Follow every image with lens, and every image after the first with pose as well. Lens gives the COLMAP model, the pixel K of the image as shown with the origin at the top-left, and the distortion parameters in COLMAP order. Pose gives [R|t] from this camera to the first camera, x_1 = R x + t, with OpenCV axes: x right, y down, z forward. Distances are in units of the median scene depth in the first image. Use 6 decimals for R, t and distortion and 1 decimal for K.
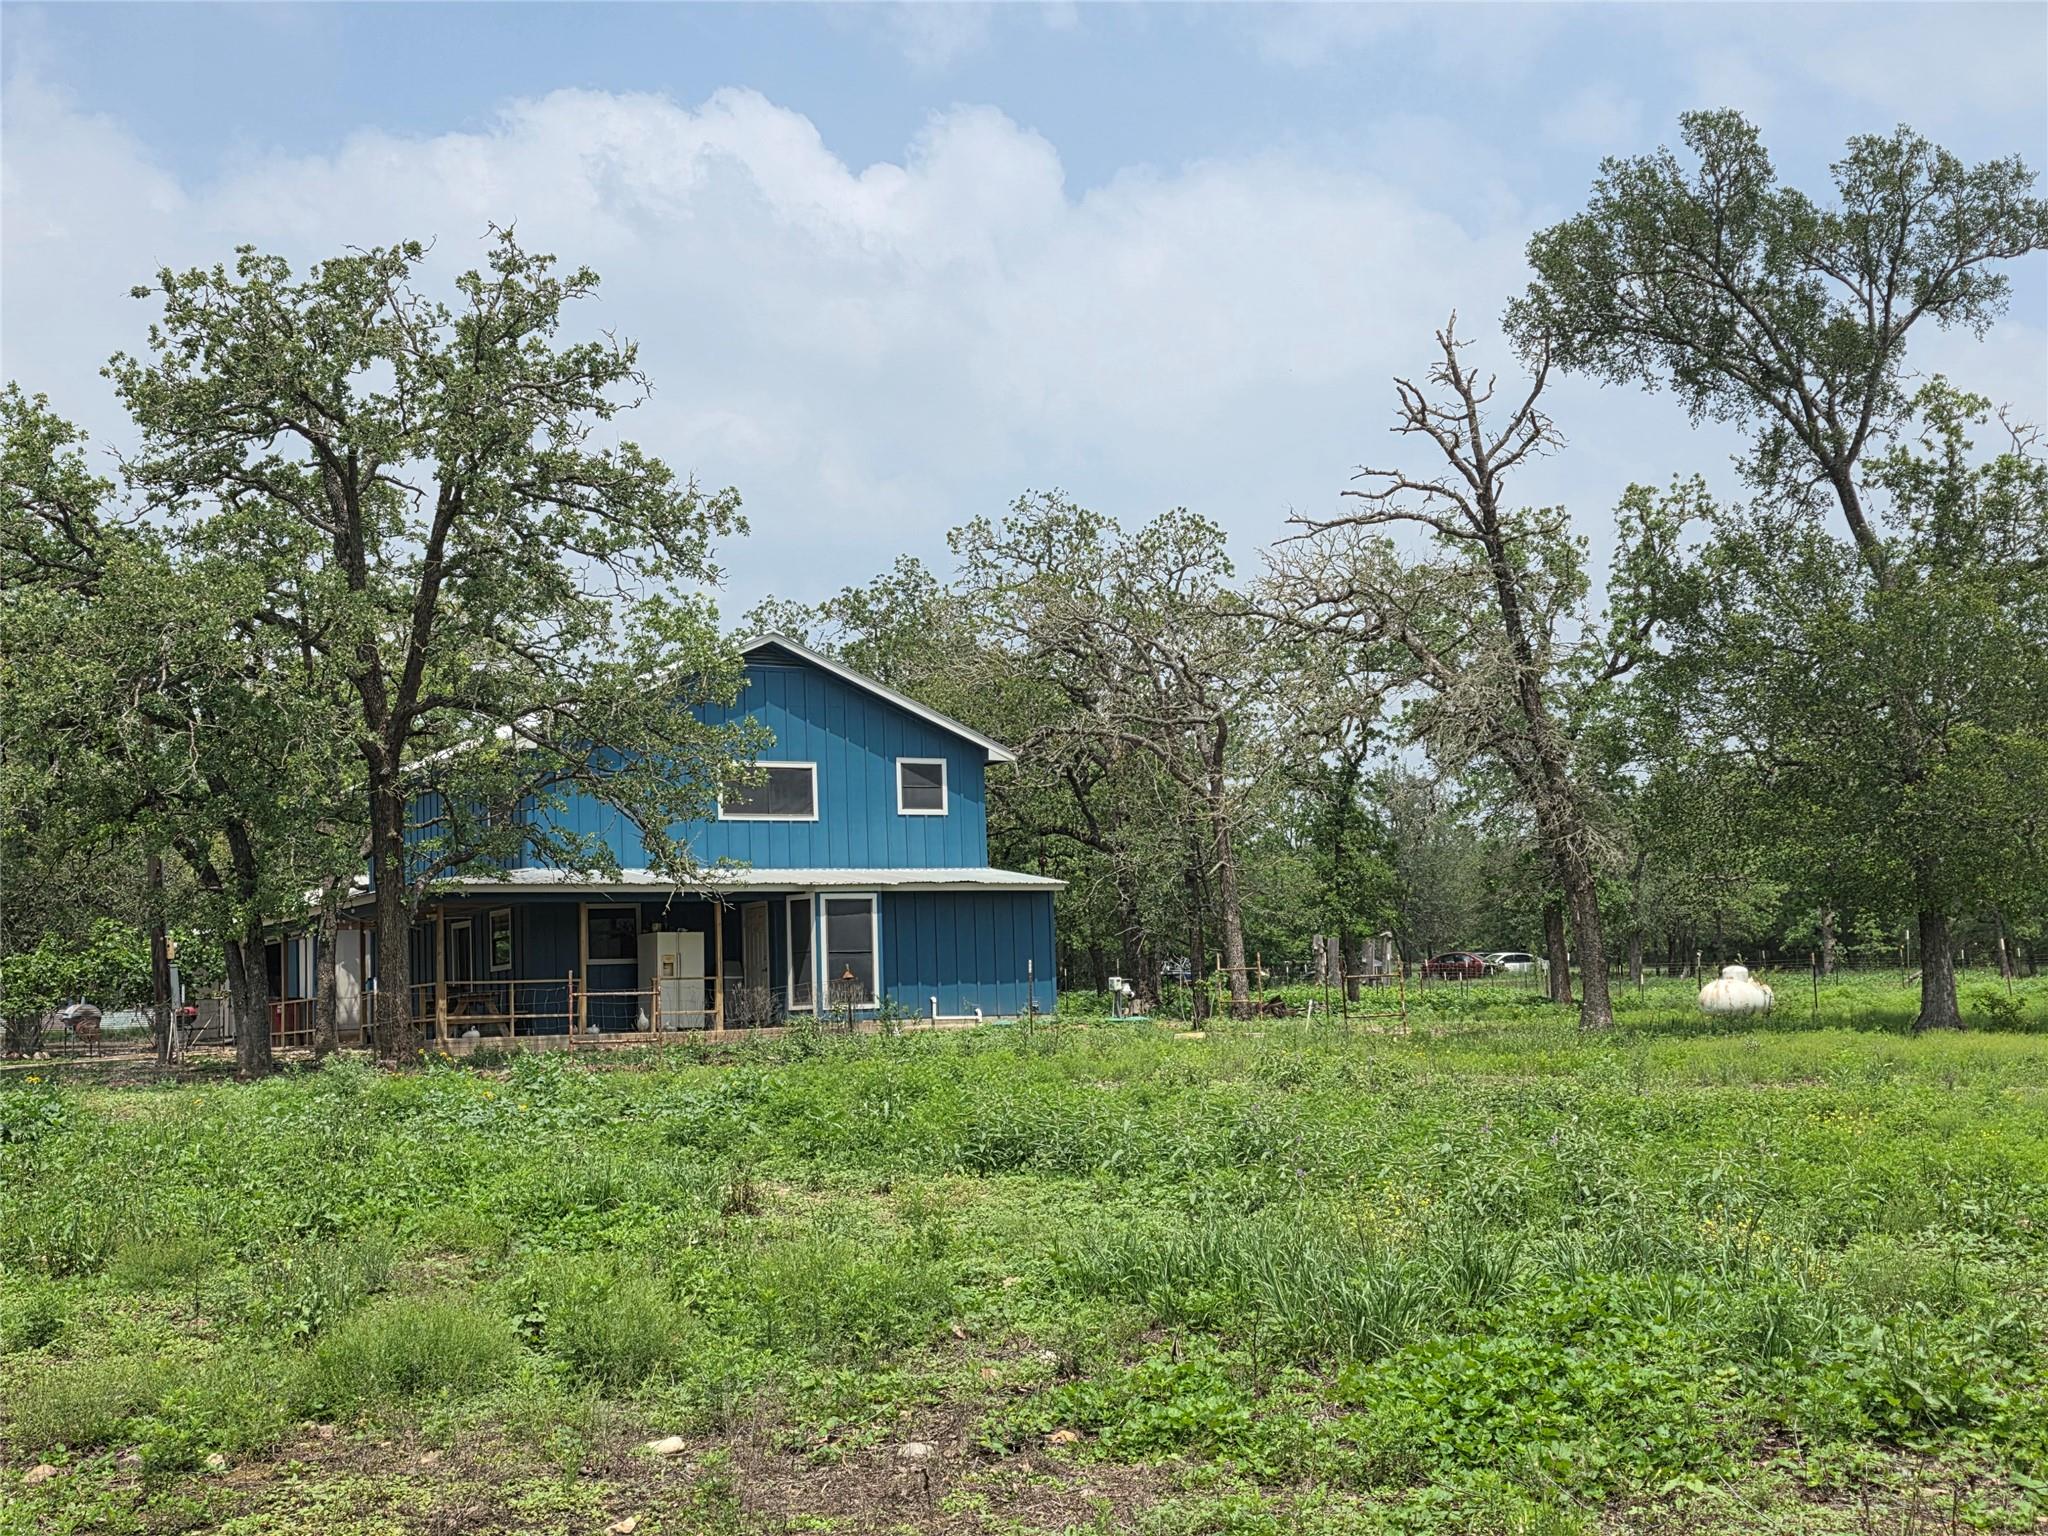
lens RADIAL K [[2665.5, 0, 1024.0], [0, 2665.5, 768.0], [0, 0, 1]] dist [0.173695, -0.010079]
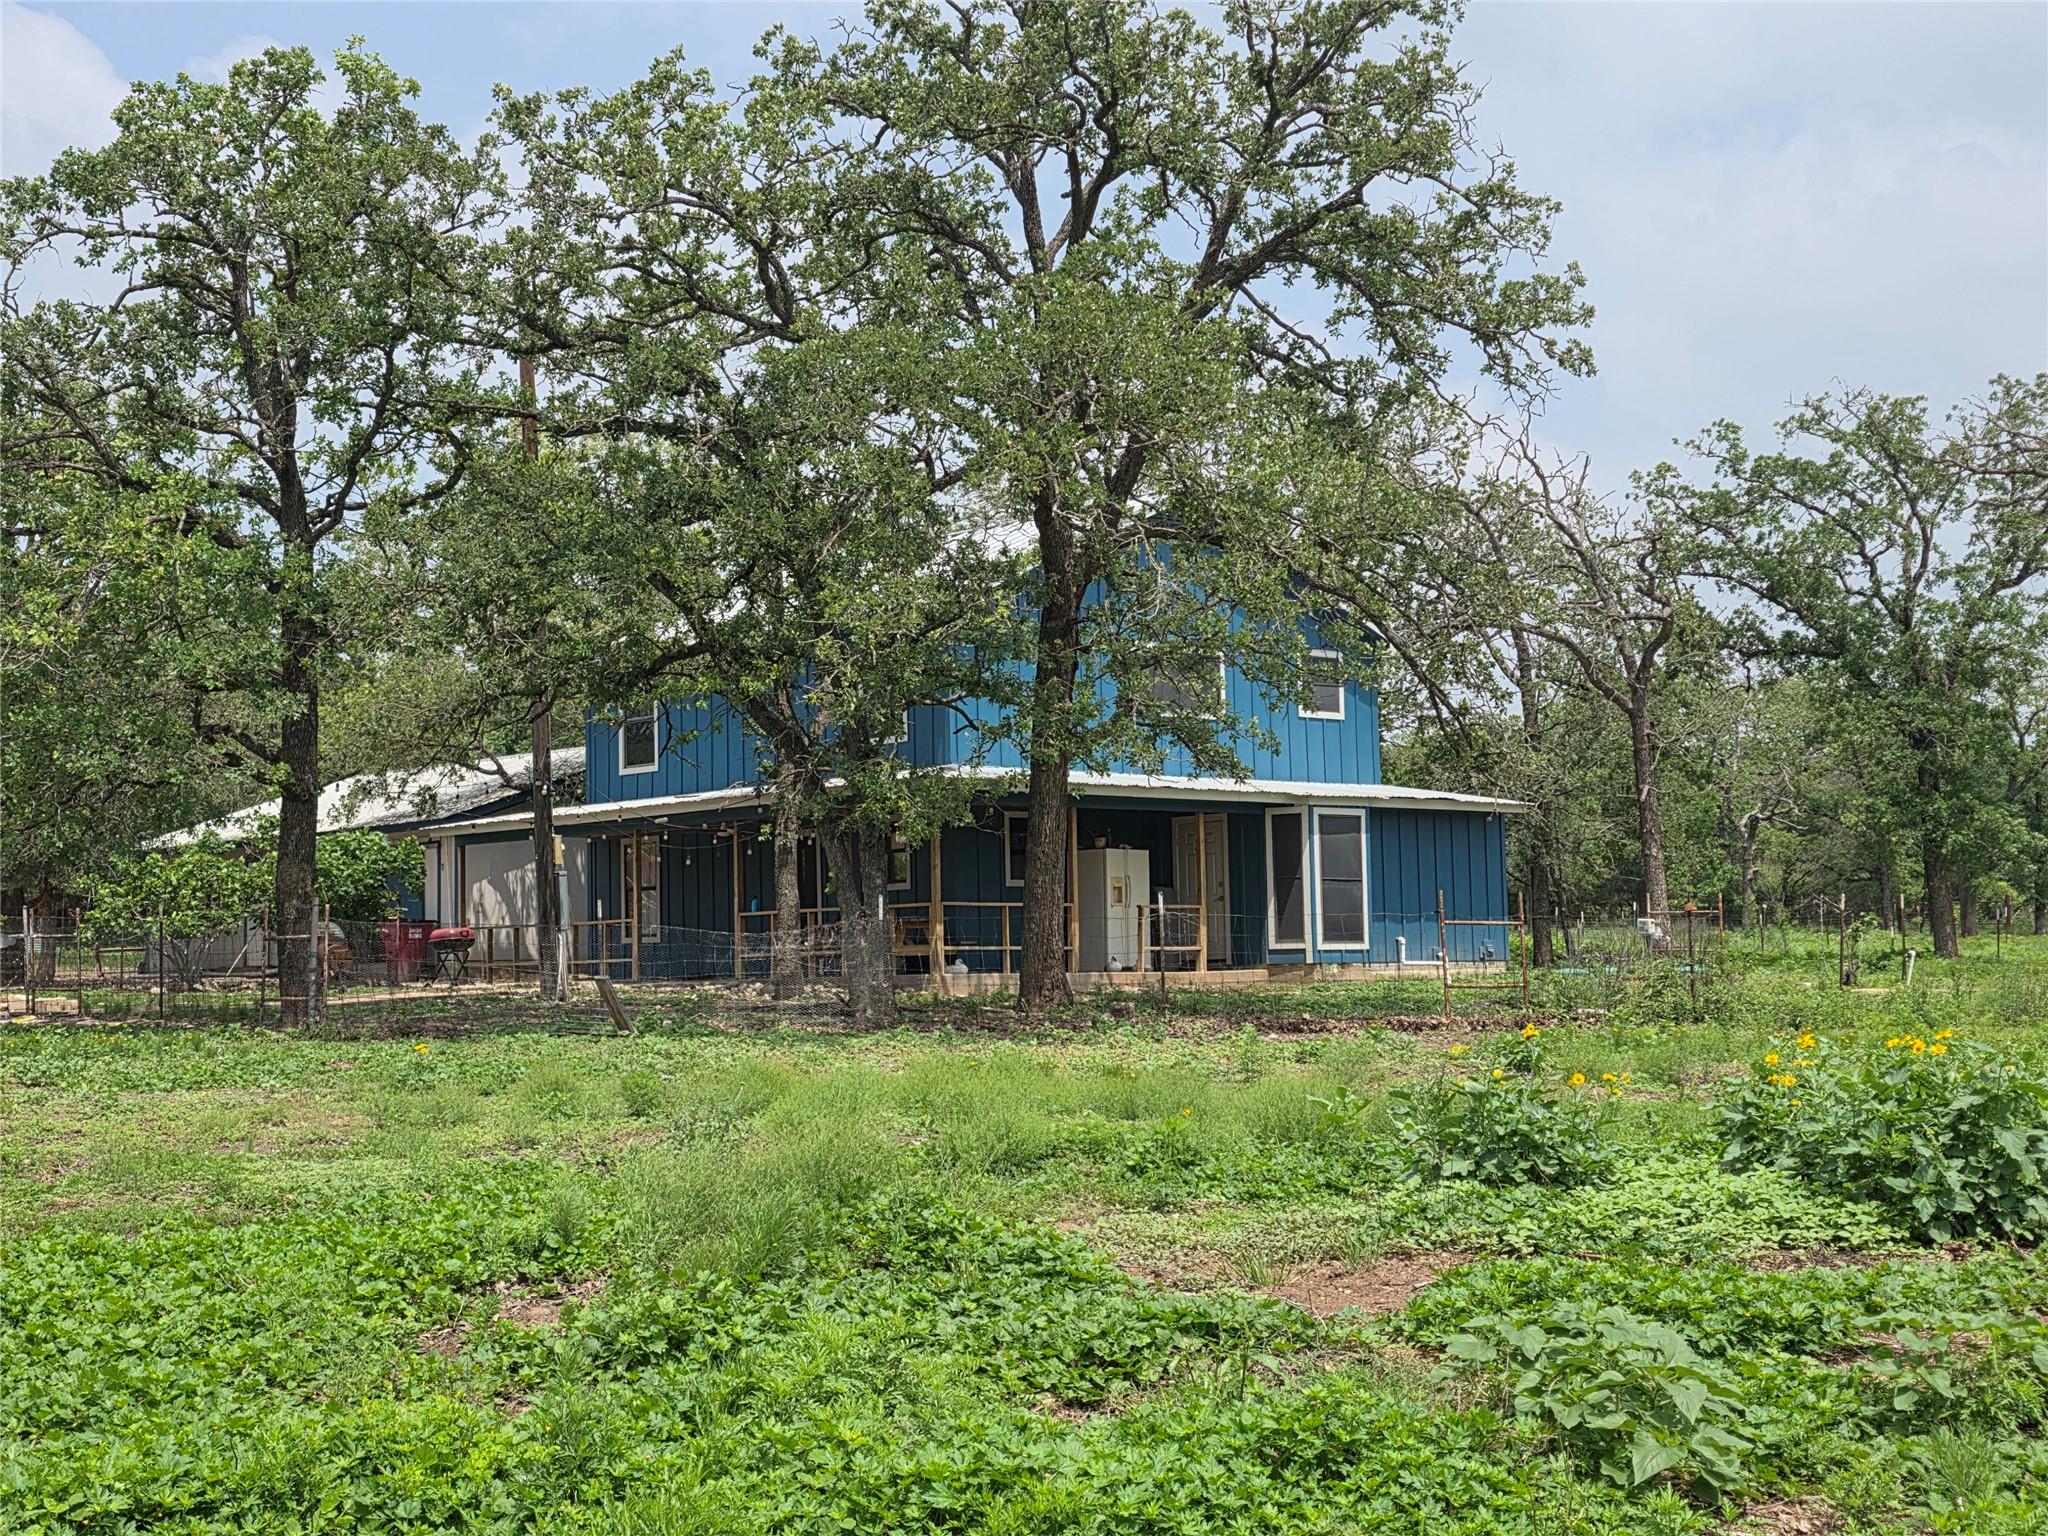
lens RADIAL K [[2665.5, 0, 1024.0], [0, 2665.5, 768.0], [0, 0, 1]] dist [0.173695, -0.010079]
pose [[0.984400, 0.032764, 0.172870, -0.302613], [-0.036272, 0.999194, 0.017174, 0.024350], [-0.172168, -0.023177, 0.984795, 0.213861]]
